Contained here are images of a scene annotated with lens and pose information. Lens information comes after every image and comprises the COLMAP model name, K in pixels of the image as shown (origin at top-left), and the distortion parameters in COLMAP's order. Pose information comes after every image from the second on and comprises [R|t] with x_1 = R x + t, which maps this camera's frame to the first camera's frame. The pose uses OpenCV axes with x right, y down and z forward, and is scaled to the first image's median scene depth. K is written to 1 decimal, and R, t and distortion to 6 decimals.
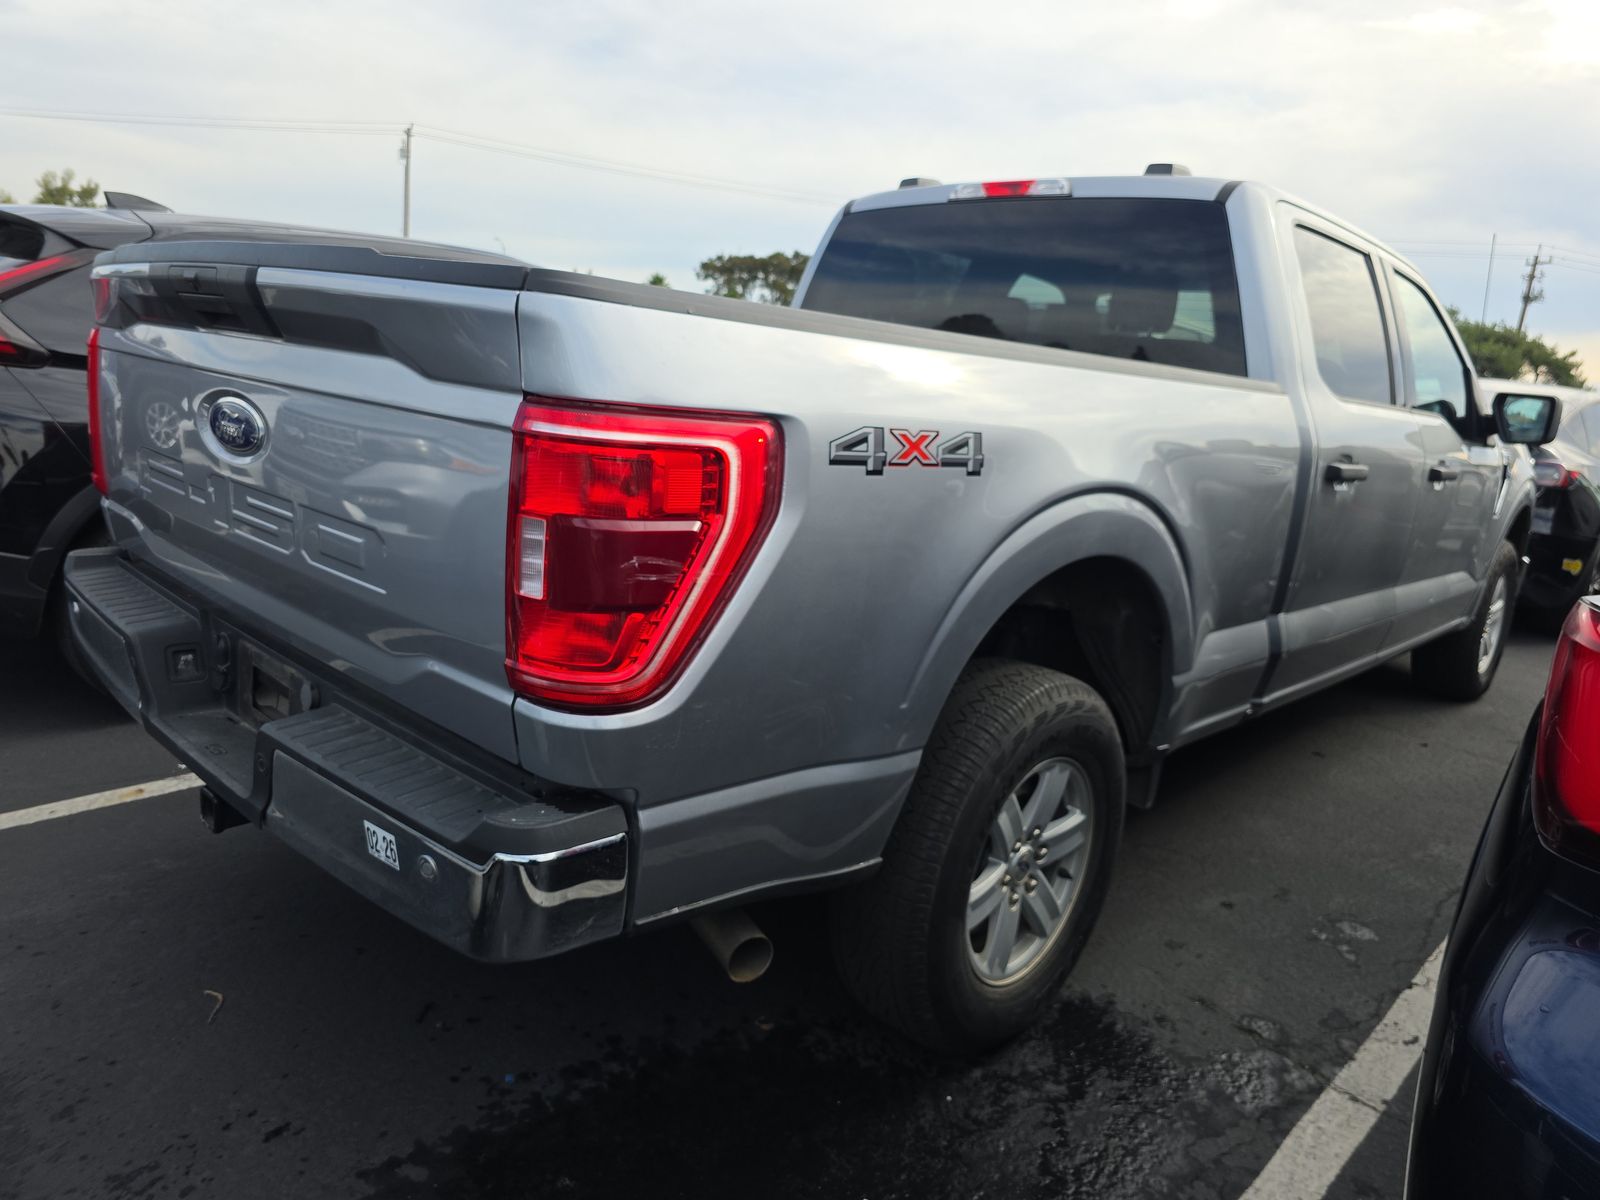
lens RADIAL K [[1105.5, 0, 800.0], [0, 1105.5, 600.0], [0, 0, 1]] dist [0.002968, -0.007087]
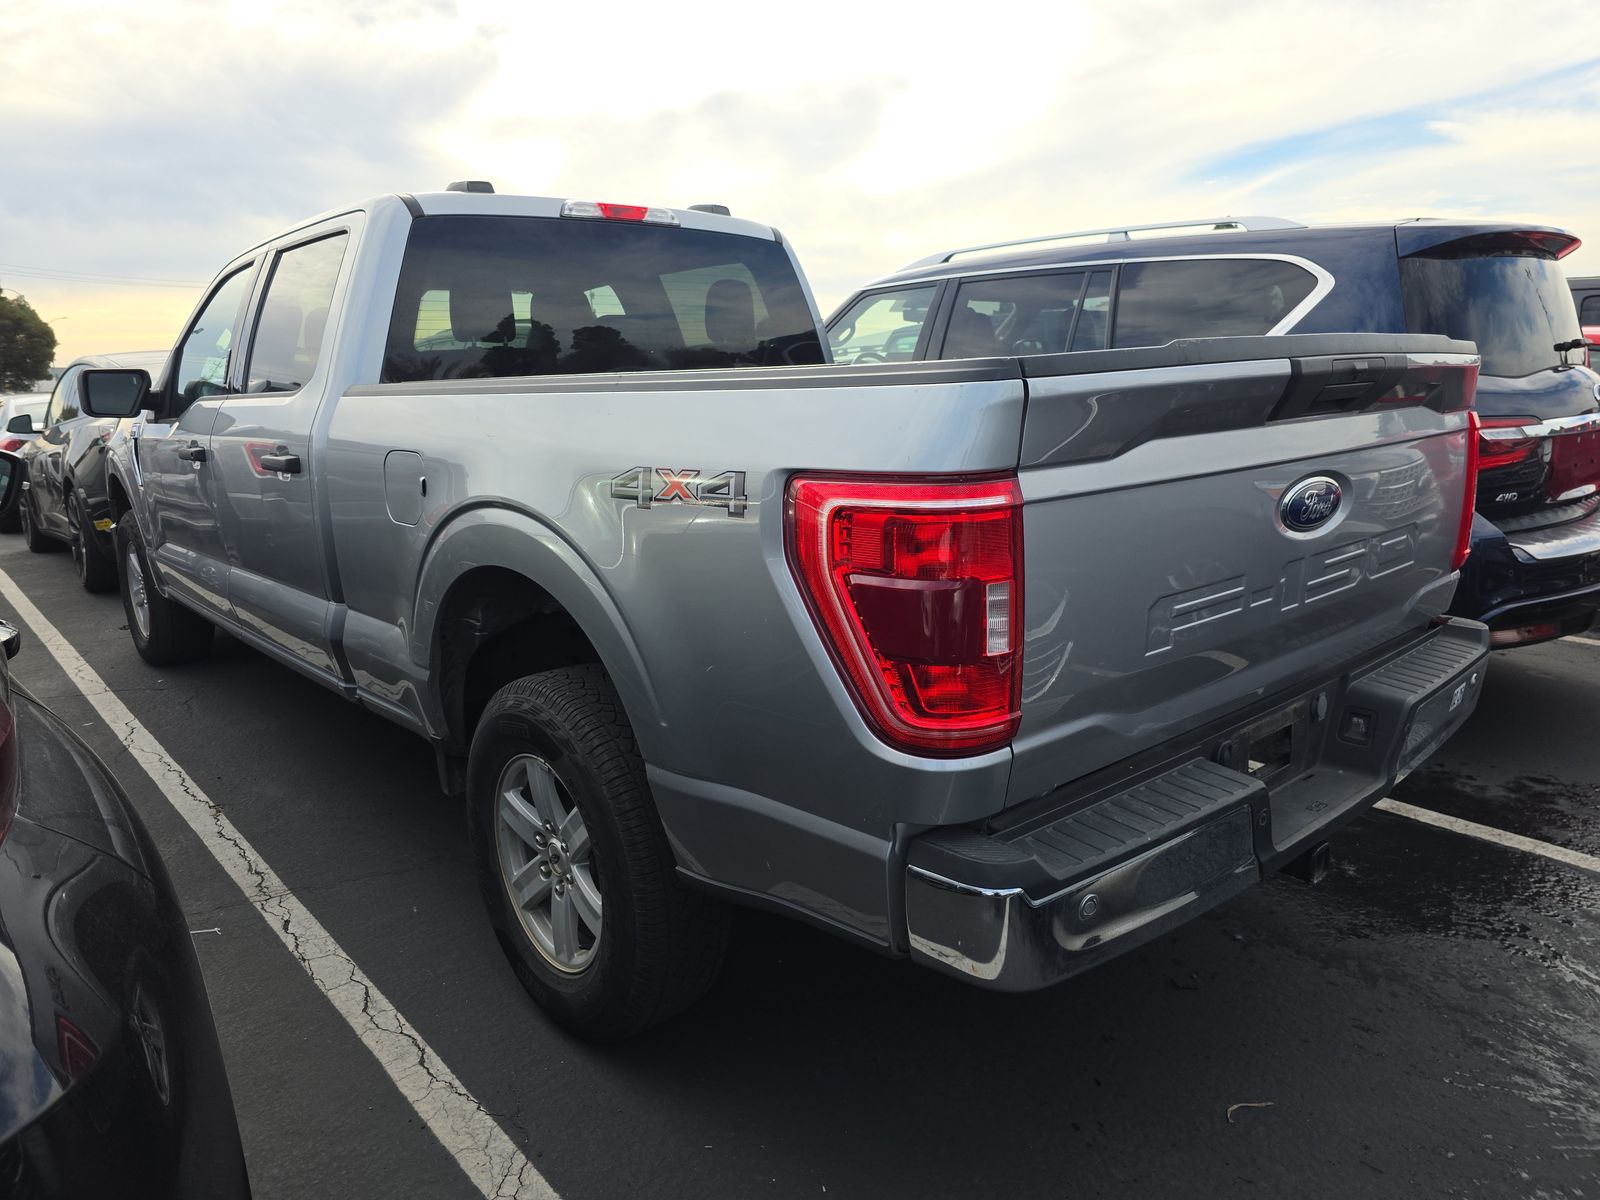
lens RADIAL K [[1062.5, 0, 806.8], [0, 1062.5, 591.1], [0, 0, 1]] dist [0.004110, -0.027202]
pose [[0.106791, -0.291194, 0.950685, -0.955735], [0.236529, 0.936144, 0.260170, -0.283193], [-0.965738, 0.197081, 0.168848, 0.808810]]
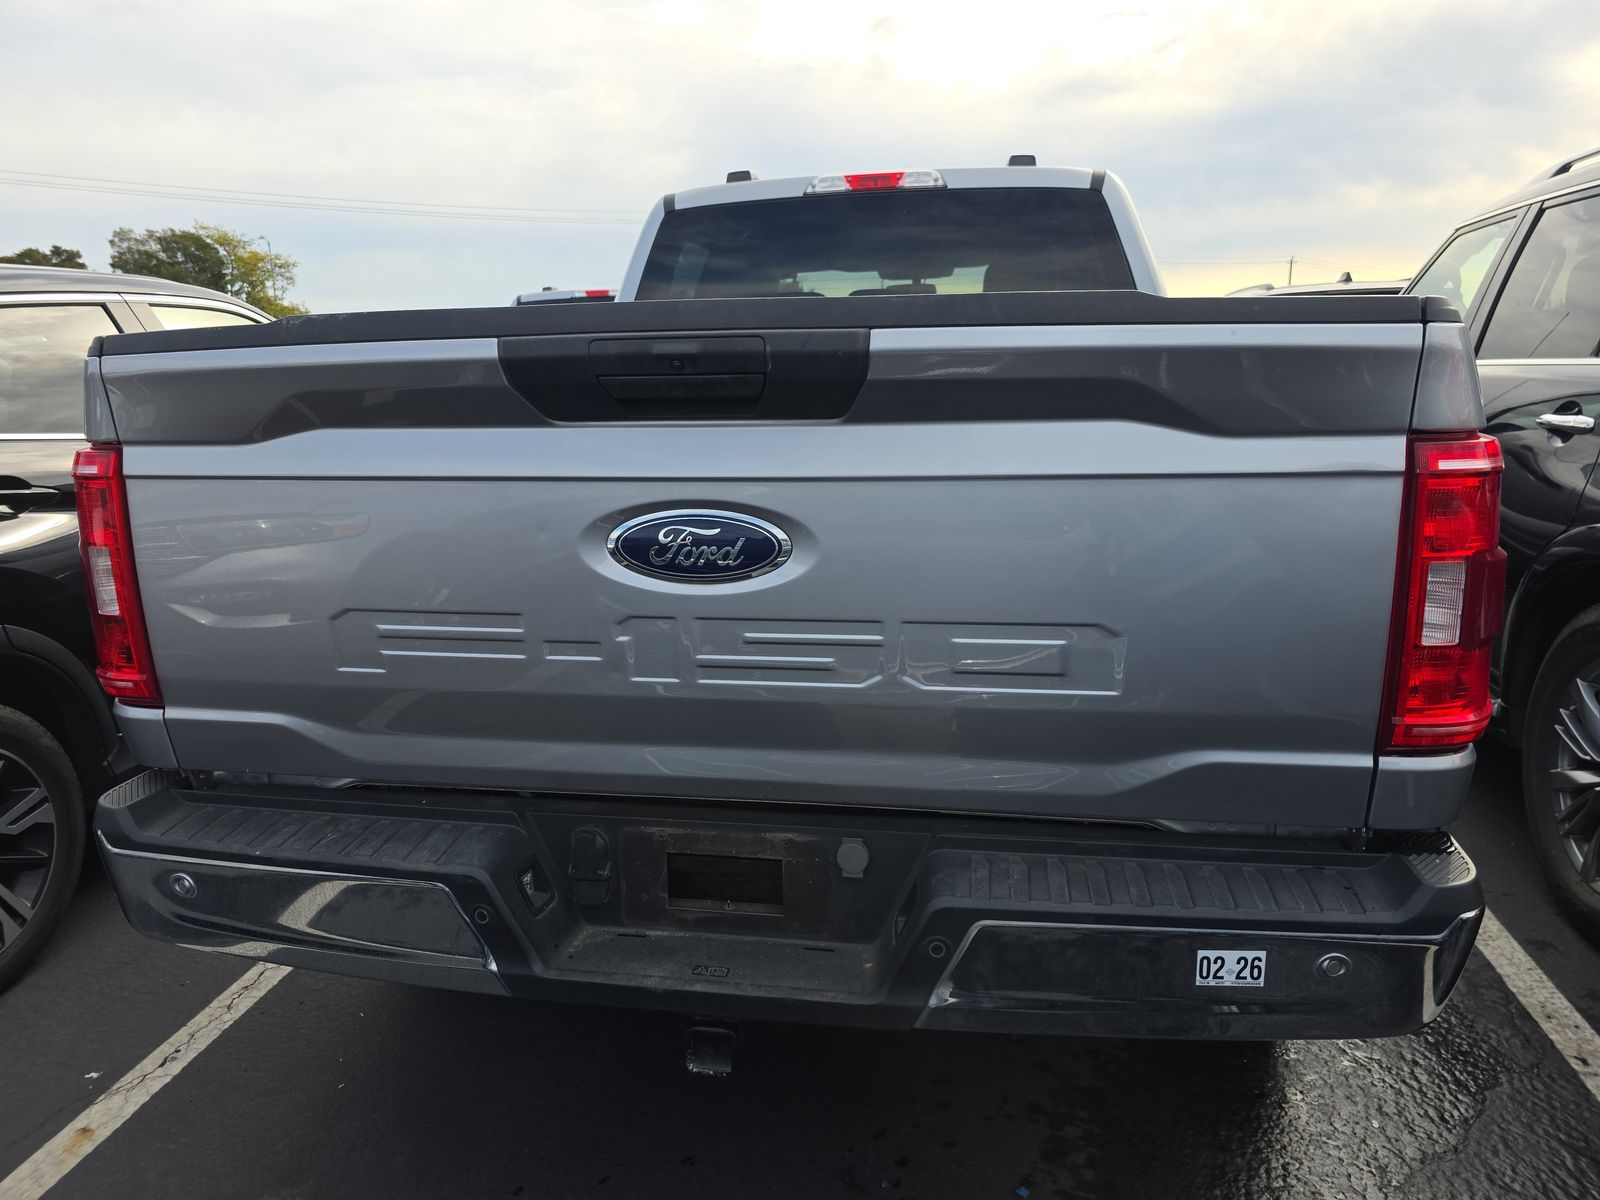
lens RADIAL K [[1086.5, 0, 798.1], [0, 1086.5, 612.8], [0, 0, 1]] dist [0.005392, -0.001170]
pose [[0.830119, -0.226583, 0.509473, -0.518424], [0.209908, 0.973484, 0.090930, -0.101933], [-0.516567, 0.031460, 0.855669, 0.215937]]
